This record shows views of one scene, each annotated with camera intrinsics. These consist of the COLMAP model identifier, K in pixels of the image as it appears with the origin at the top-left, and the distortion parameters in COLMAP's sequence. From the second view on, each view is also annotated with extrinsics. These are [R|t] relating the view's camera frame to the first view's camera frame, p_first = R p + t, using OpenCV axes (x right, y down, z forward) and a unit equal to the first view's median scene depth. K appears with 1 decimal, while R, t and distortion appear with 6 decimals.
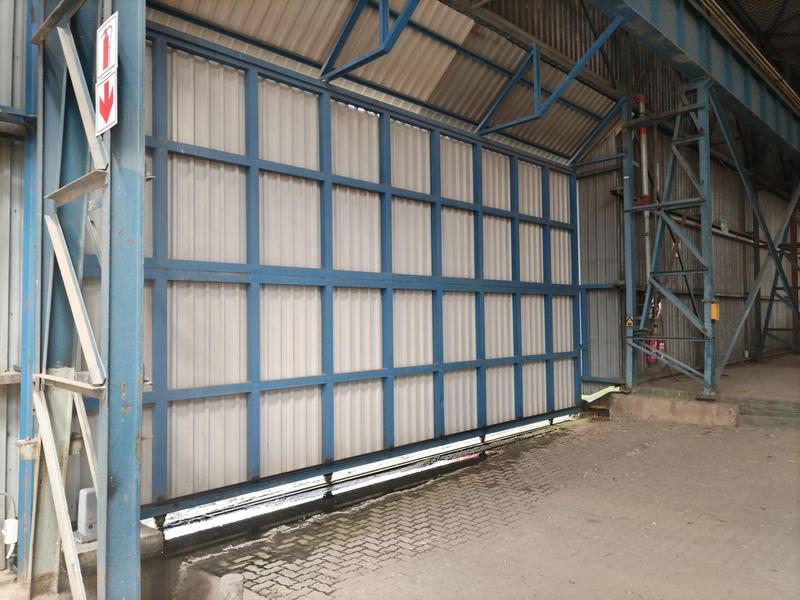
lens RADIAL K [[589.6, 0, 399.6], [0, 589.6, 298.6], [0, 0, 1]] dist [0.011798, -0.008077]
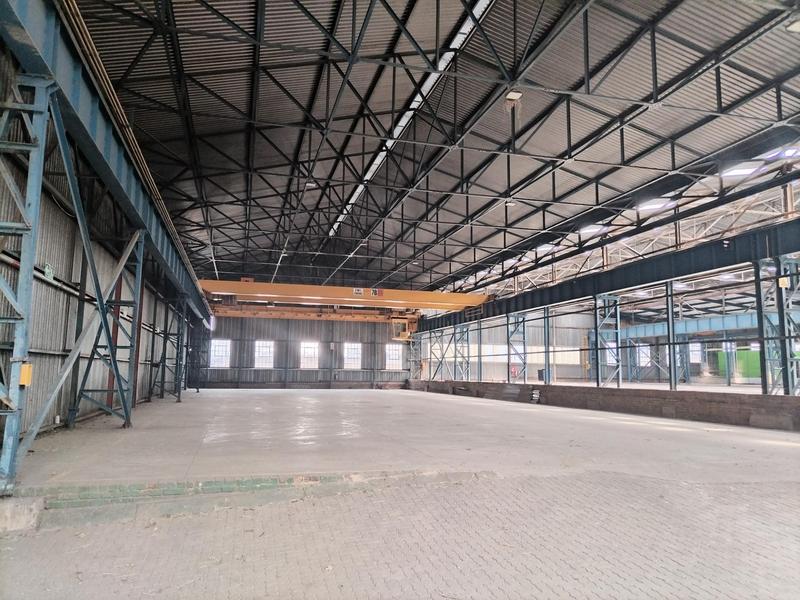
lens RADIAL K [[589.6, 0, 399.7], [0, 589.6, 300.1], [0, 0, 1]] dist [0.011798, -0.008077]
pose [[0.496960, 0.121775, 0.859187, 0.087497], [-0.045992, 0.992409, -0.114055, -0.006976], [-0.866554, 0.017165, 0.498789, 0.165906]]
